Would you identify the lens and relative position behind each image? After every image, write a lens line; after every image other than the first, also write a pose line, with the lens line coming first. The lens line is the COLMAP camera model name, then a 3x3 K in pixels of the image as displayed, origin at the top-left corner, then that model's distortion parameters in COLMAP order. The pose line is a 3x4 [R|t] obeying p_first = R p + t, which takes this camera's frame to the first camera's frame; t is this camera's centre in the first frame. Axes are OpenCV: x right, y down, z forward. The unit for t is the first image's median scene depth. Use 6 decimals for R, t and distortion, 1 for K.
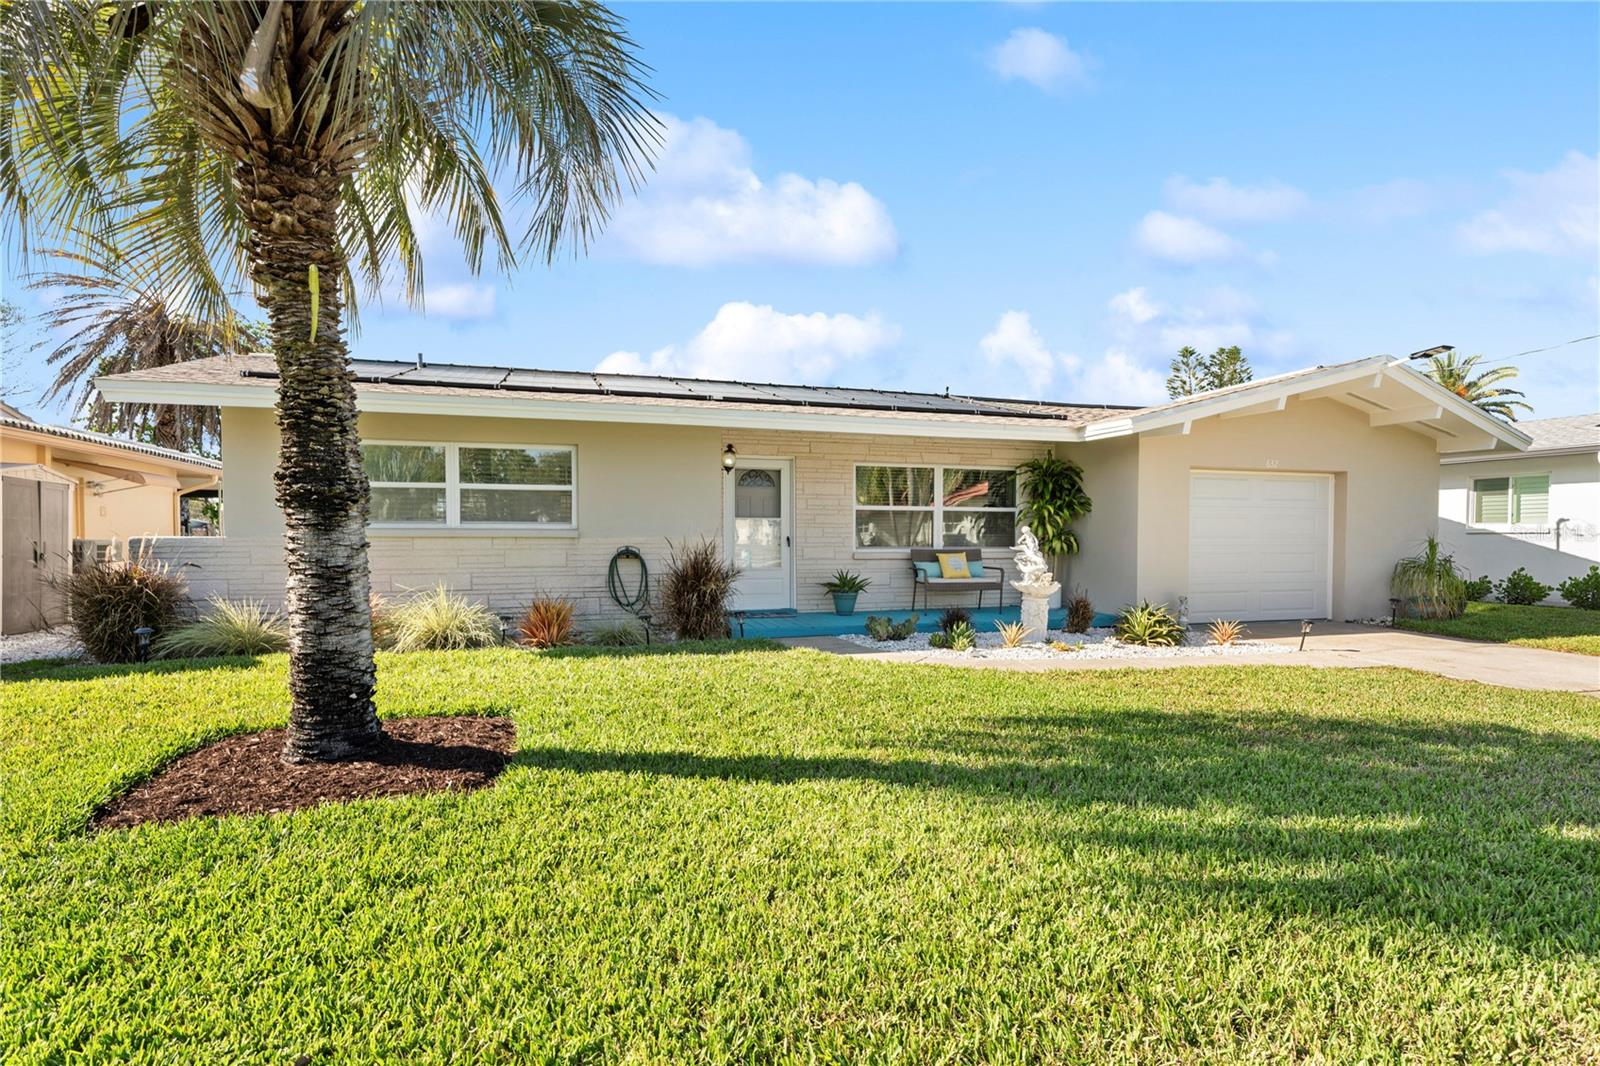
lens RADIAL K [[820.3, 0, 800.3], [0, 820.3, 544.8], [0, 0, 1]] dist [0.003173, 0.000798]
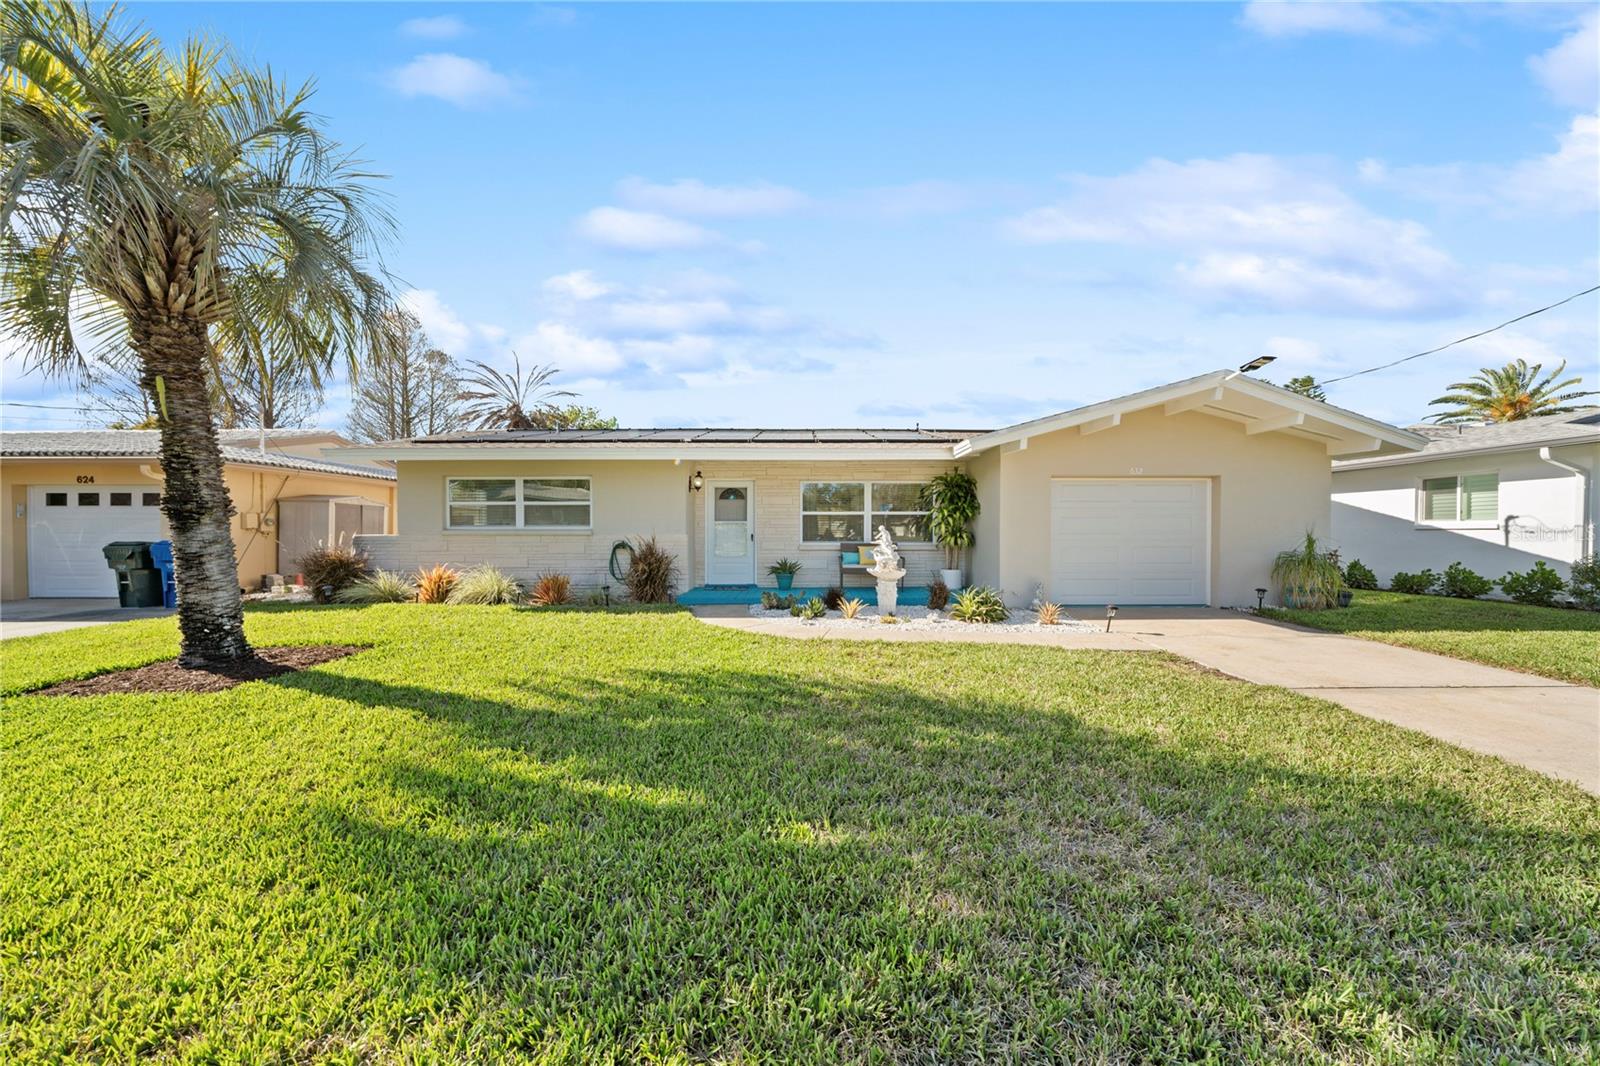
lens RADIAL K [[542.2, 0, 803.0], [0, 542.2, 538.2], [0, 0, 1]] dist [-0.004879, 0.000243]
pose [[0.954465, 0.000354, -0.298324, 0.357199], [-0.000975, 0.999998, -0.001931, -0.001137], [0.298323, 0.002134, 0.954463, 0.120736]]
